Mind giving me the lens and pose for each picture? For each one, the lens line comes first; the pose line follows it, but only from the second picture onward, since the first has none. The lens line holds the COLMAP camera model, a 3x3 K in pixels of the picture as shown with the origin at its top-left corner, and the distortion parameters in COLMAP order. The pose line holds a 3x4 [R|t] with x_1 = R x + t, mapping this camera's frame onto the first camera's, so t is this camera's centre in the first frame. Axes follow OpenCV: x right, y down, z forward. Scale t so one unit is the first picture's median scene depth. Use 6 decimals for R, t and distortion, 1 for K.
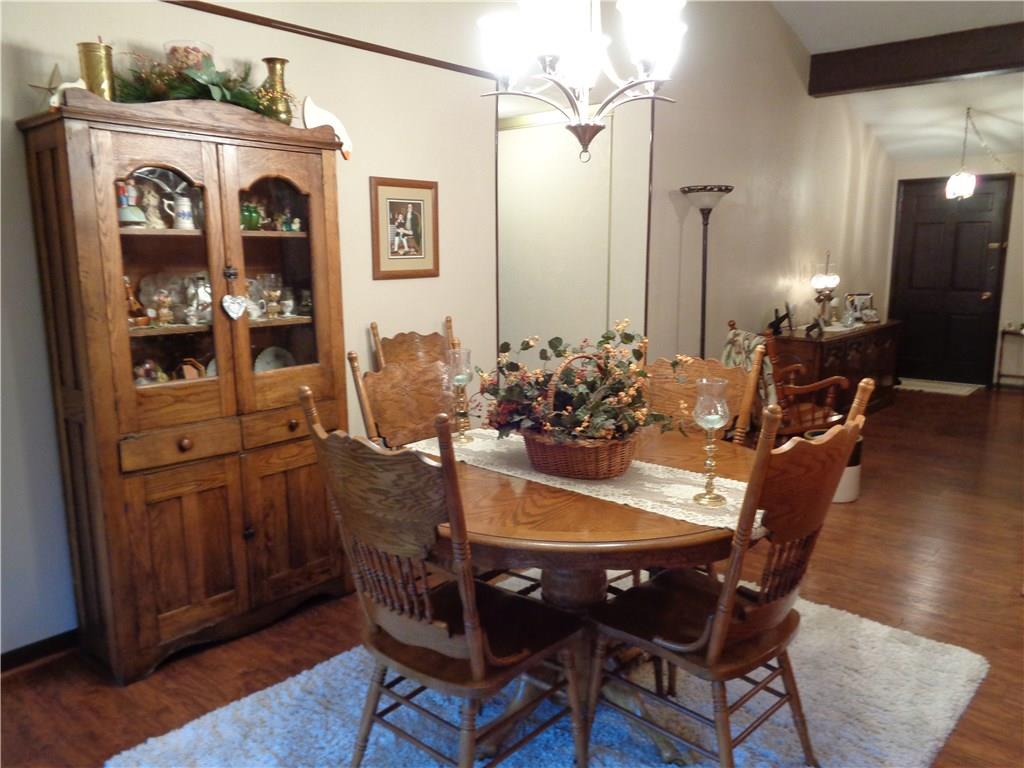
lens RADIAL K [[769.0, 0, 512.0], [0, 769.0, 384.0], [0, 0, 1]] dist [0.002862, -0.000517]
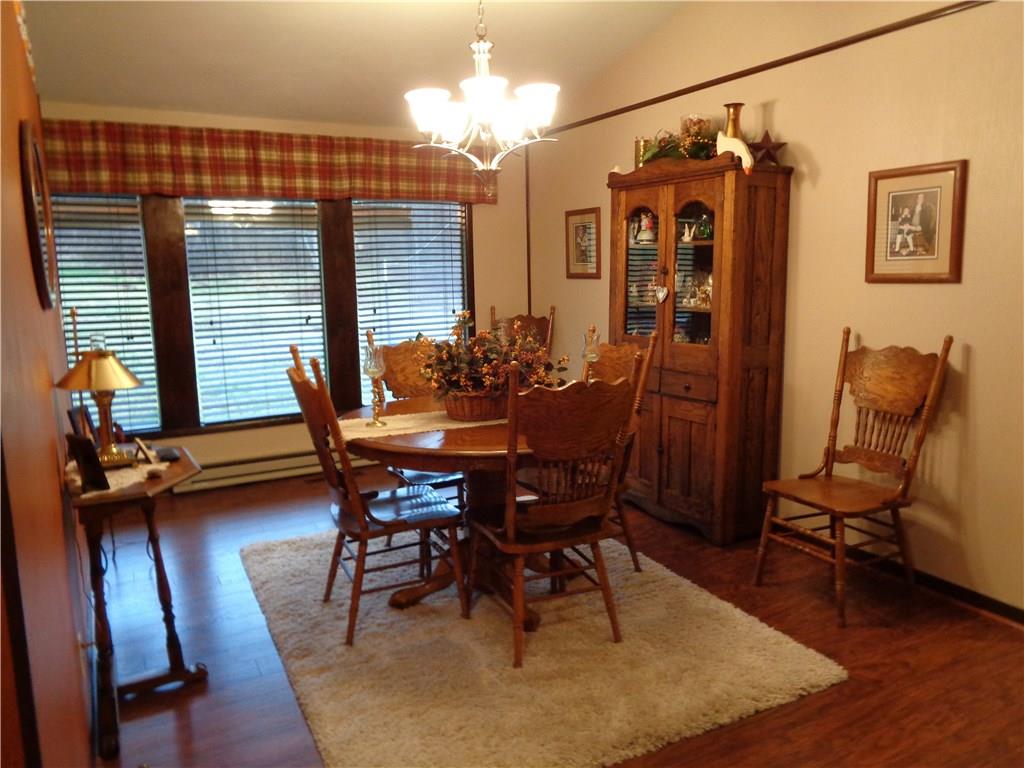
lens RADIAL K [[769.0, 0, 512.0], [0, 769.0, 384.0], [0, 0, 1]] dist [0.002862, -0.000517]
pose [[-0.344190, 0.159458, -0.925260, 0.830820], [-0.134501, 0.966934, 0.216674, -0.157716], [0.929216, 0.199025, -0.311362, 0.896941]]
